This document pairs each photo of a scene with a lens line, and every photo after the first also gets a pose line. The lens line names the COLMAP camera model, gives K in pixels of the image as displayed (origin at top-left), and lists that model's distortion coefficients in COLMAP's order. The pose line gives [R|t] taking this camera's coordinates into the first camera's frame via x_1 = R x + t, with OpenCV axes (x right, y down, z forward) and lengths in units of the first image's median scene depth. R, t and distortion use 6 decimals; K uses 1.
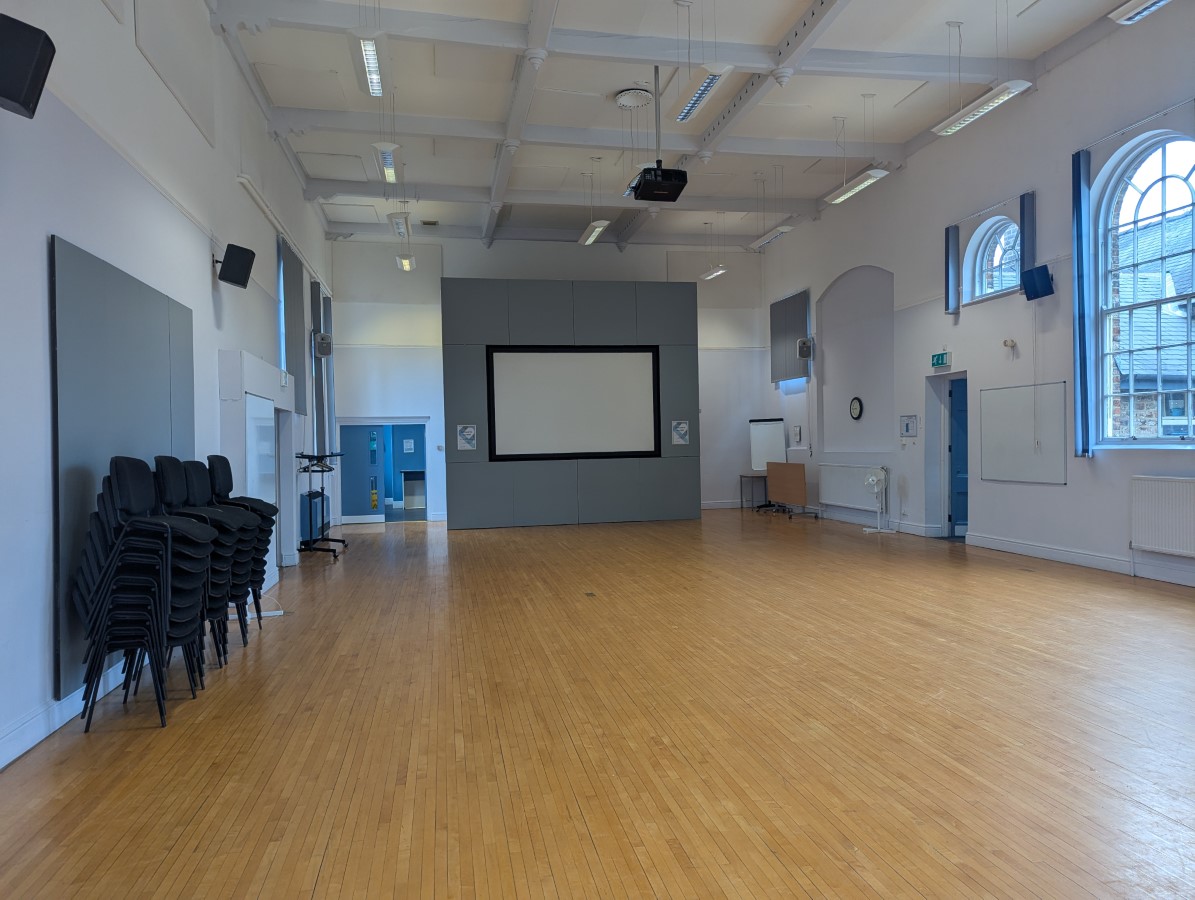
lens RADIAL K [[804.0, 0, 597.5], [0, 804.0, 450.0], [0, 0, 1]] dist [0.009843, -0.004228]
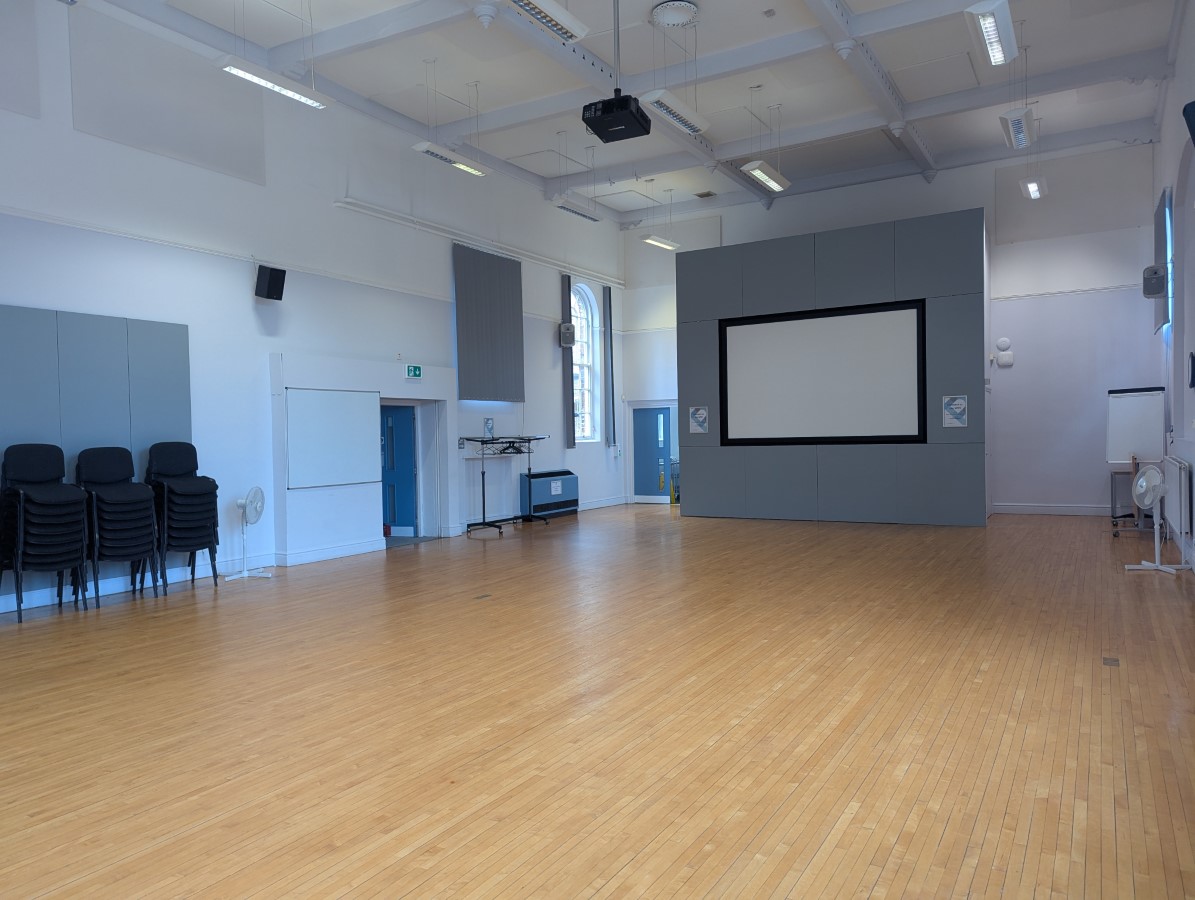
lens RADIAL K [[804.0, 0, 597.5], [0, 804.0, 450.0], [0, 0, 1]] dist [0.009843, -0.004228]
pose [[0.749166, 0.018366, -0.662128, 0.369370], [0.001046, 0.999582, 0.028909, -0.007757], [0.662381, -0.022350, 0.748833, 0.215073]]
